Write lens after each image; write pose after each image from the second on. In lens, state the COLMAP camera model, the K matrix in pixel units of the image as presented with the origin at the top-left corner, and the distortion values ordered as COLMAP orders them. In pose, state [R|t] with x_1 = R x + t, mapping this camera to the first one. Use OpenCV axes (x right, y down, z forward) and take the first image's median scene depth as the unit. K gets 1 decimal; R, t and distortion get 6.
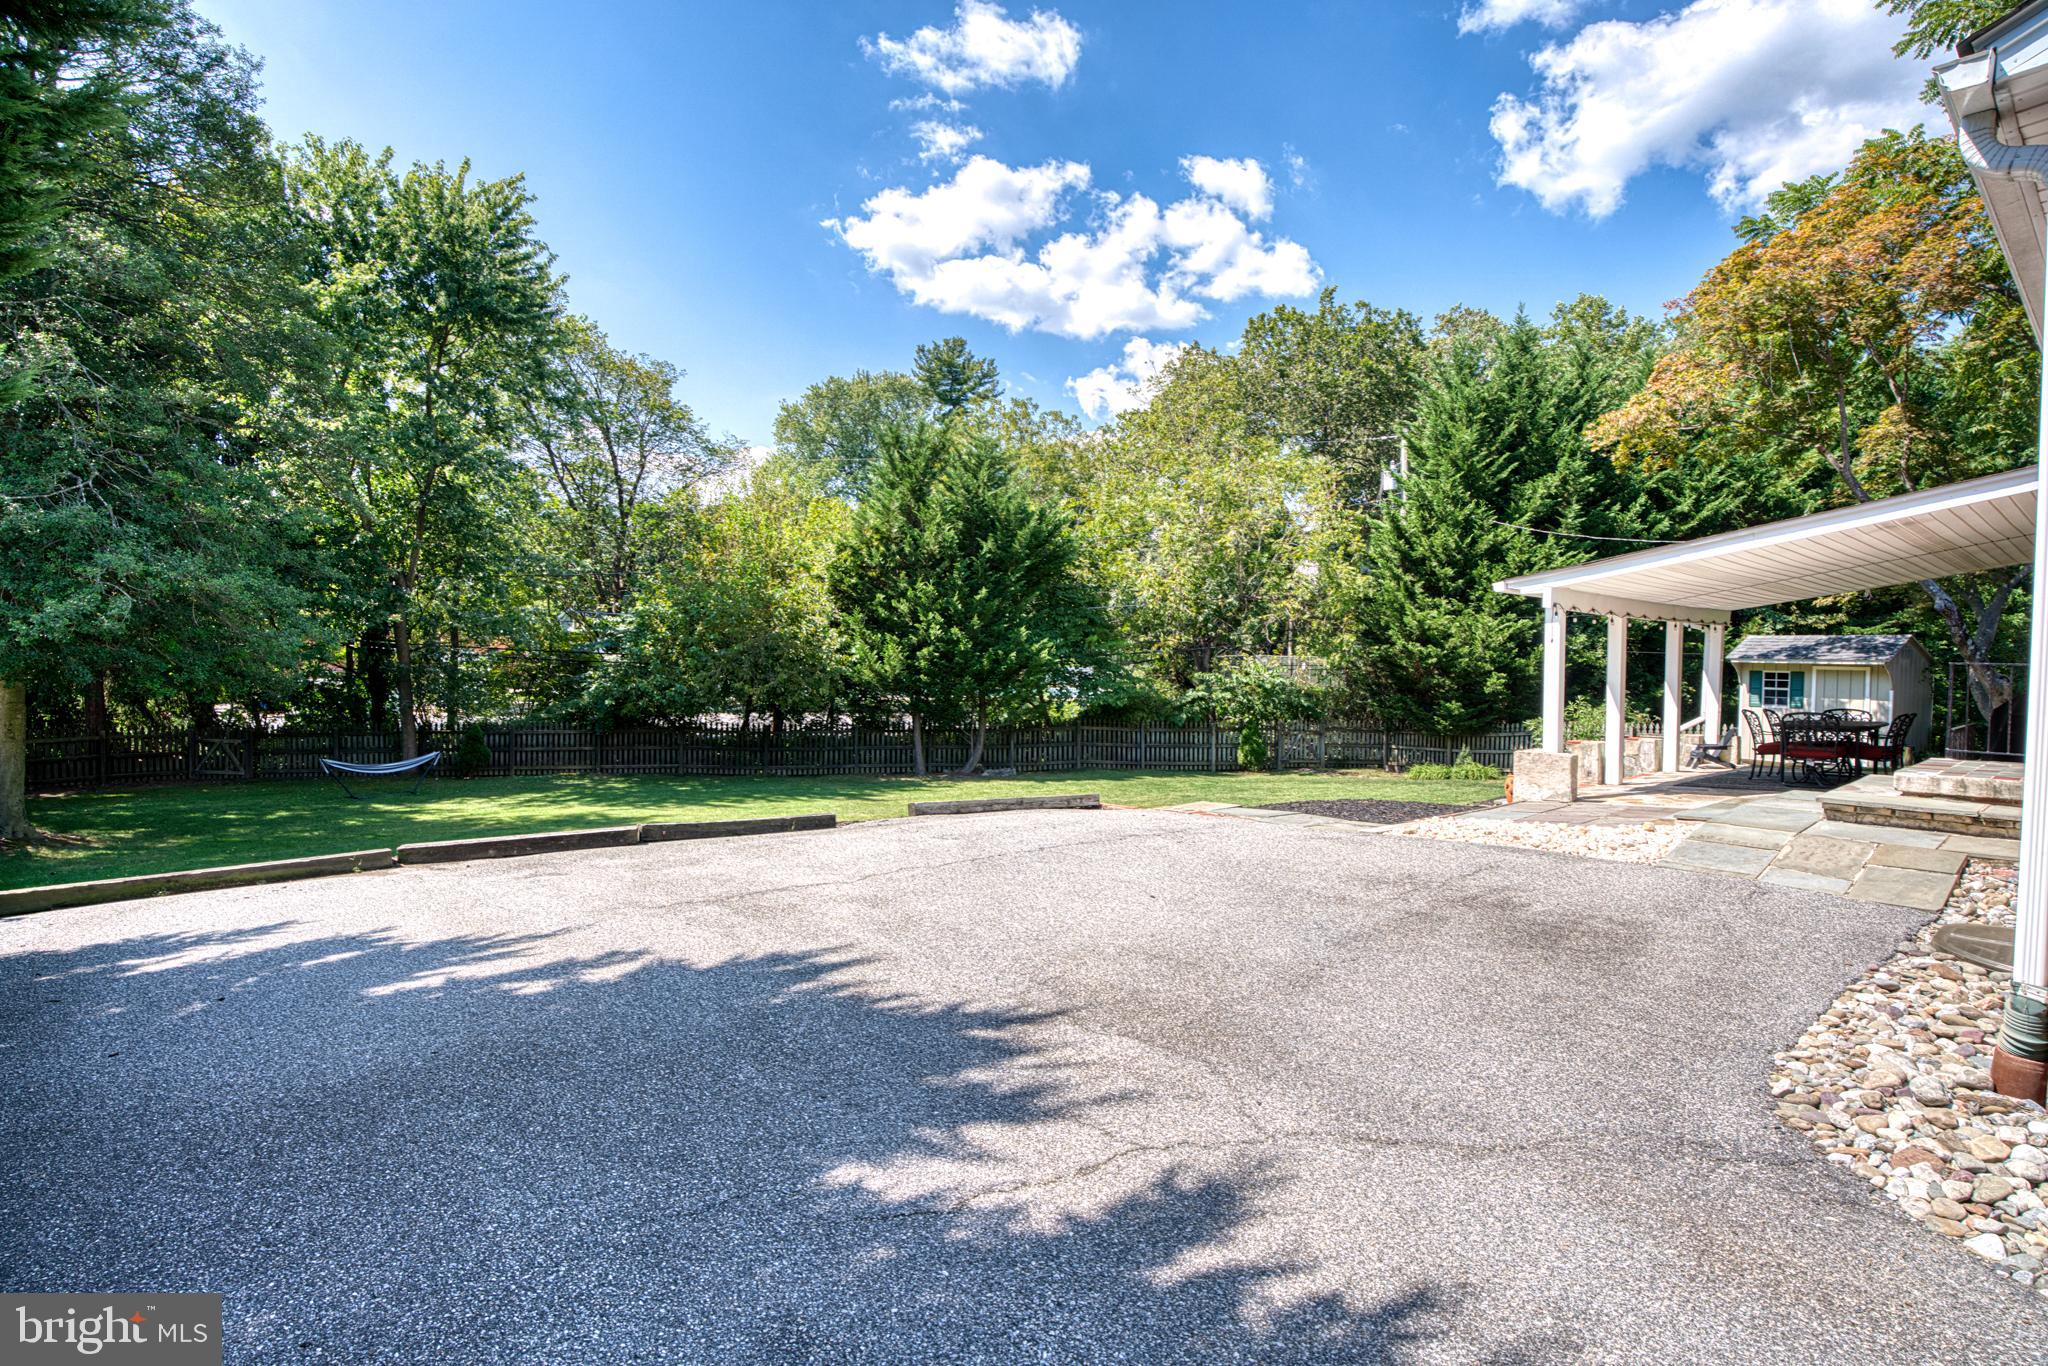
lens RADIAL K [[928.8, 0, 1024.0], [0, 928.8, 683.0], [0, 0, 1]] dist [-0.033829, 0.000532]
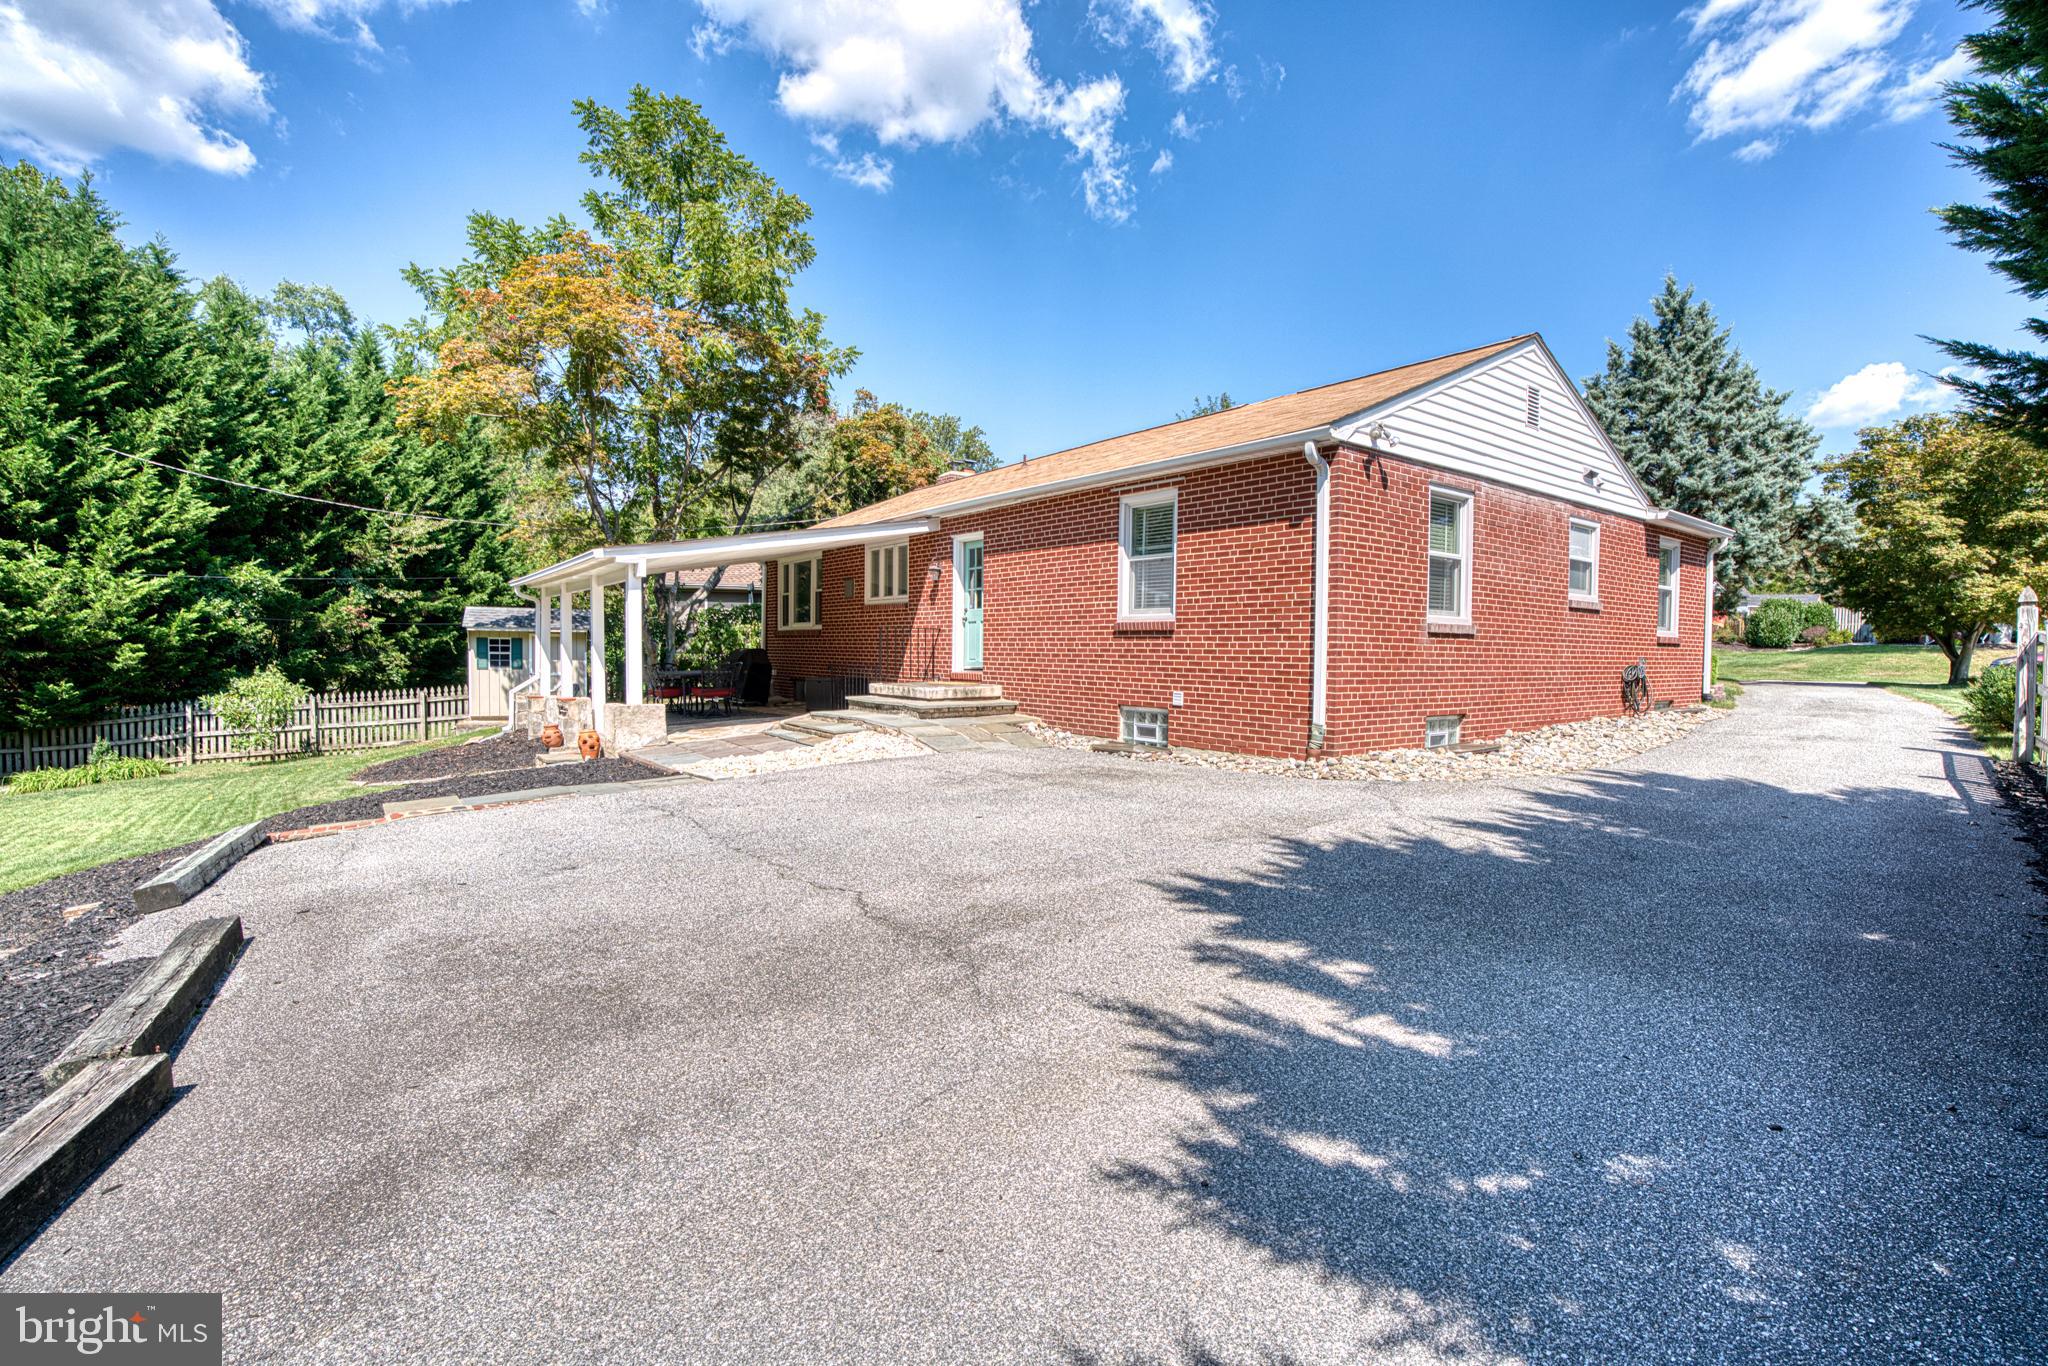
lens RADIAL K [[941.0, 0, 1044.0], [0, 941.0, 656.9], [0, 0, 1]] dist [-0.099717, 0.025247]
pose [[0.001586, -0.017053, 0.999853, -1.180350], [0.020938, 0.999636, 0.017016, 0.021830], [-0.999780, 0.020908, 0.001942, 1.086672]]
